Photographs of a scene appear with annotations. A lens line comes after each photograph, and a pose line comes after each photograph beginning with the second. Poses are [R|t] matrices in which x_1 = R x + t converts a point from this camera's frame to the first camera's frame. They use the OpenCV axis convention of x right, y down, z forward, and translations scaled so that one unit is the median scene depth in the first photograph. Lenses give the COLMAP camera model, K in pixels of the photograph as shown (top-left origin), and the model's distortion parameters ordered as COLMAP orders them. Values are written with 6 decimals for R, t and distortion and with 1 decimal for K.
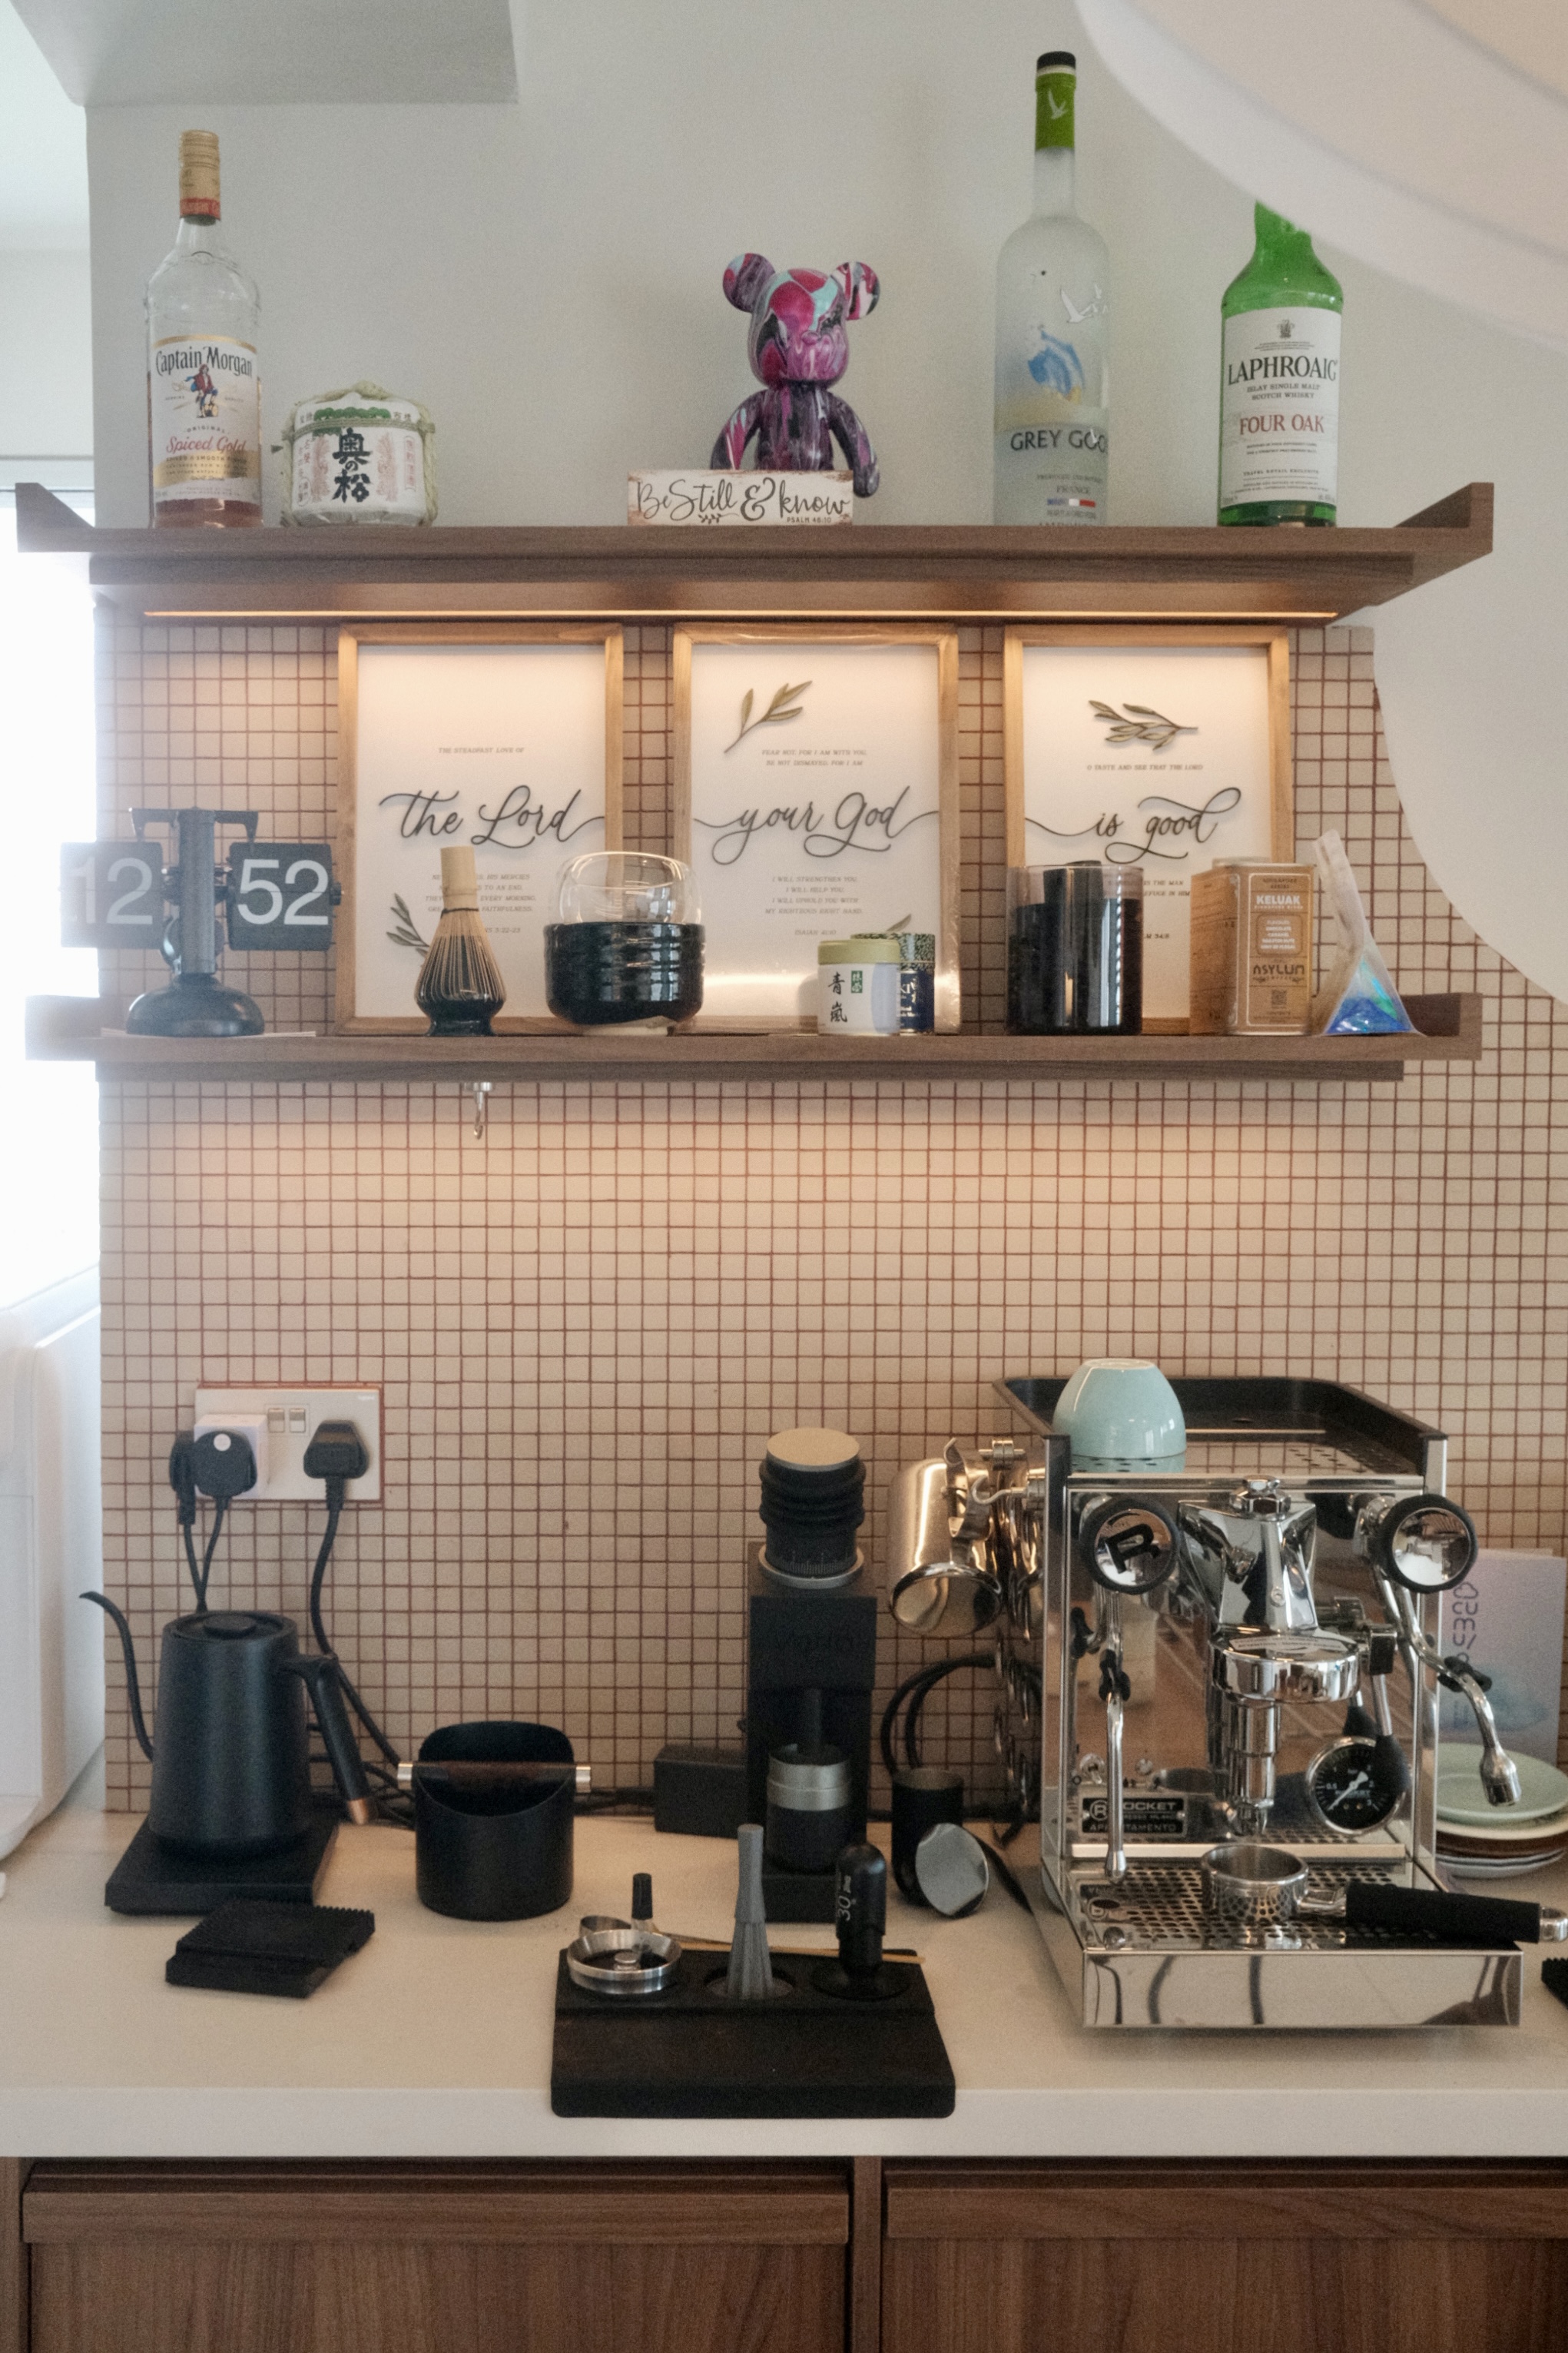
lens RADIAL K [[2602.1, 0, 783.3], [0, 2602.1, 1230.3], [0, 0, 1]] dist [-0.050062, 0.131307]
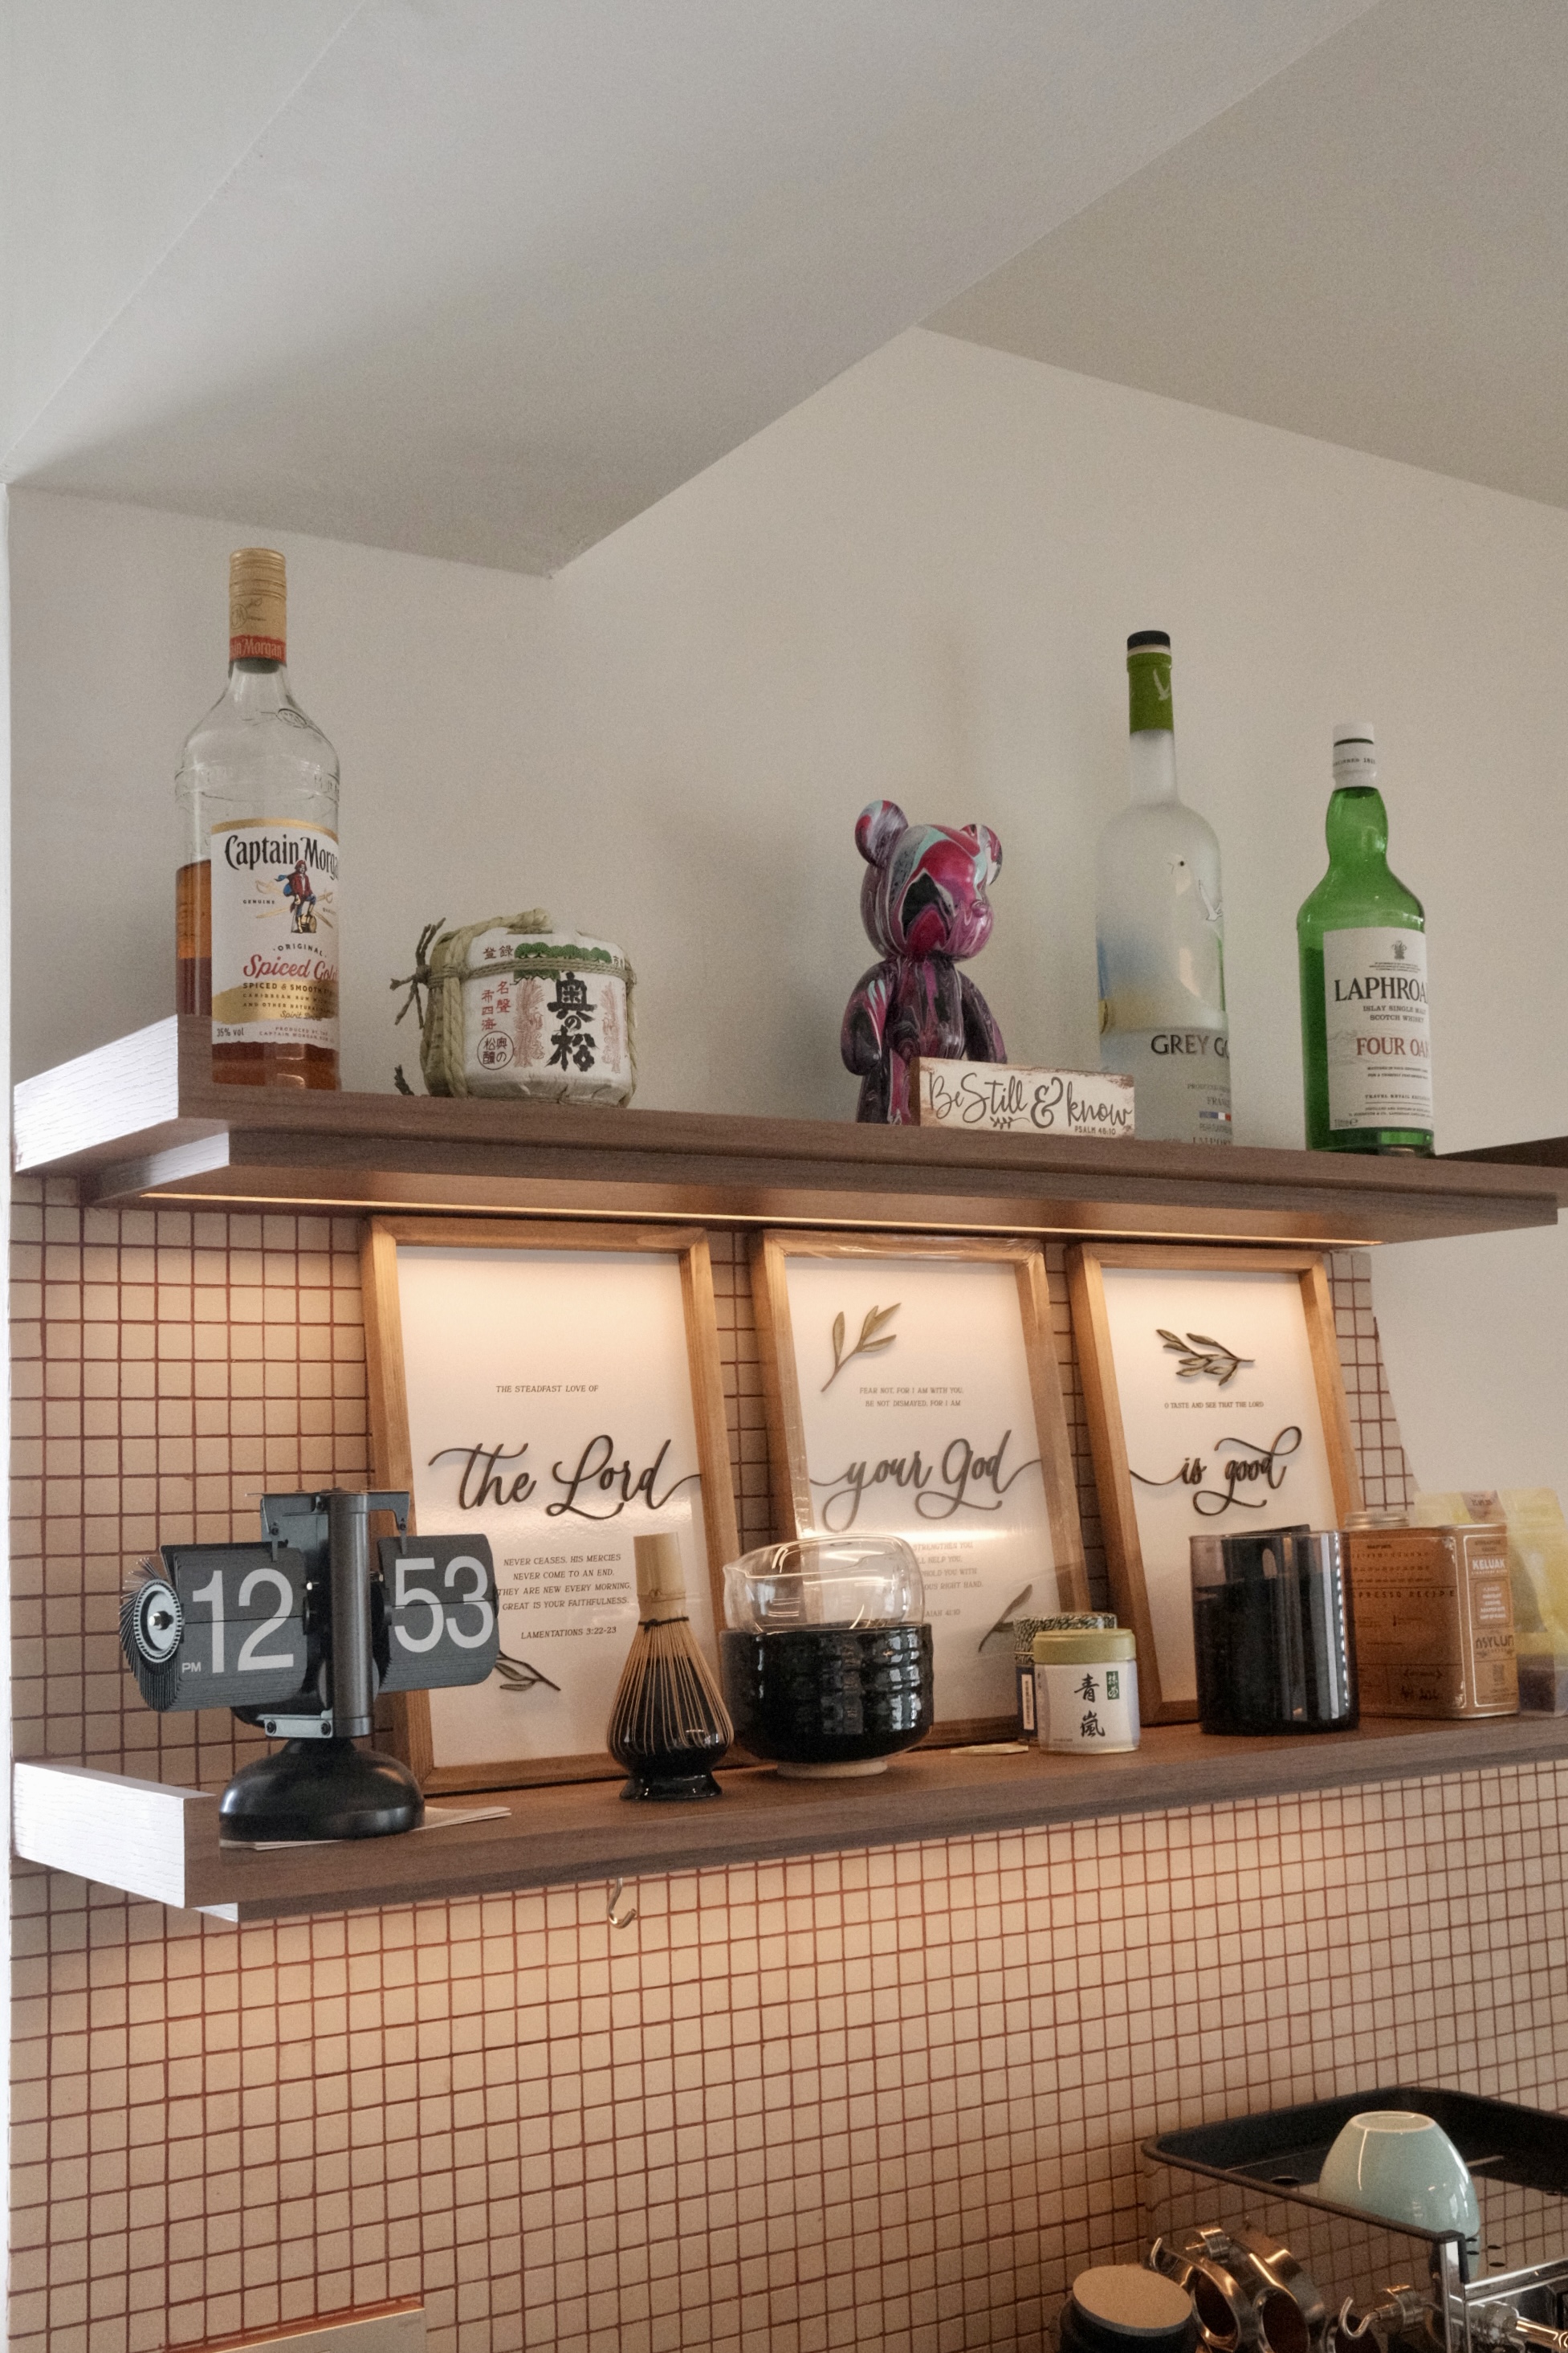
lens RADIAL K [[2602.1, 0, 783.3], [0, 2602.1, 1230.3], [0, 0, 1]] dist [-0.050062, 0.131307]
pose [[0.835379, 0.029283, 0.548894, -0.471795], [0.071566, 0.984286, -0.161429, -0.104131], [-0.544996, 0.174137, 0.820156, 0.341962]]
